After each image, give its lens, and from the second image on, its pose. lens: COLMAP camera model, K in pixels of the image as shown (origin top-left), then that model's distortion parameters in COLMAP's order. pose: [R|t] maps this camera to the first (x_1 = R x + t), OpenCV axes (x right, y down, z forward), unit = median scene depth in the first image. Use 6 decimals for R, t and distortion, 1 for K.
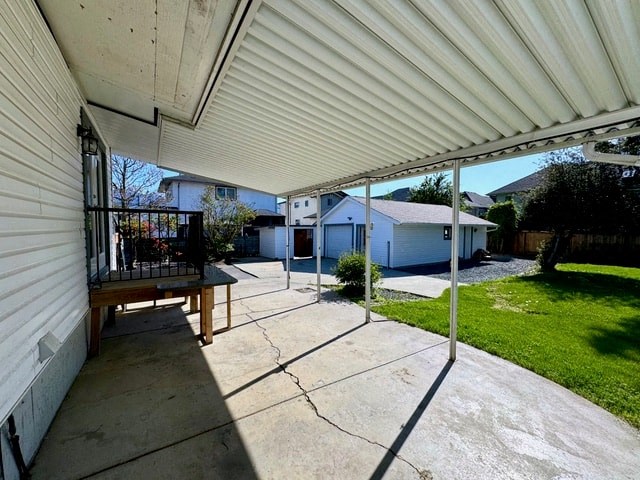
lens RADIAL K [[253.3, 0, 319.3], [0, 253.3, 237.8], [0, 0, 1]] dist [0.001310, -0.000281]
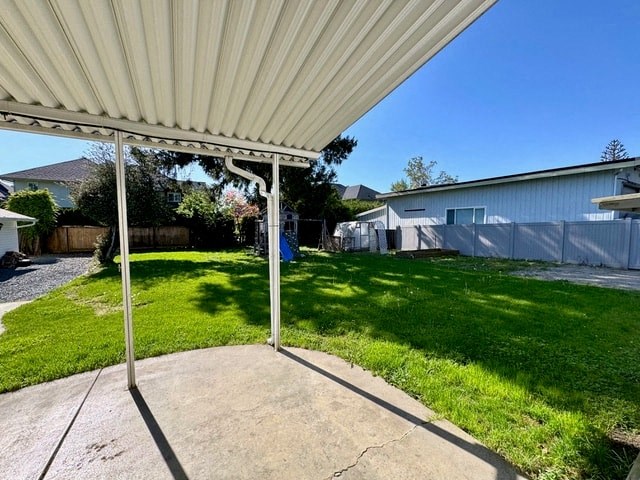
lens RADIAL K [[253.3, 0, 319.4], [0, 253.3, 245.2], [0, 0, 1]] dist [0.001310, -0.000281]
pose [[0.050796, -0.085109, 0.995076, -0.146729], [0.037170, 0.995833, 0.083276, -0.005500], [-0.998017, 0.032757, 0.053748, 0.259388]]
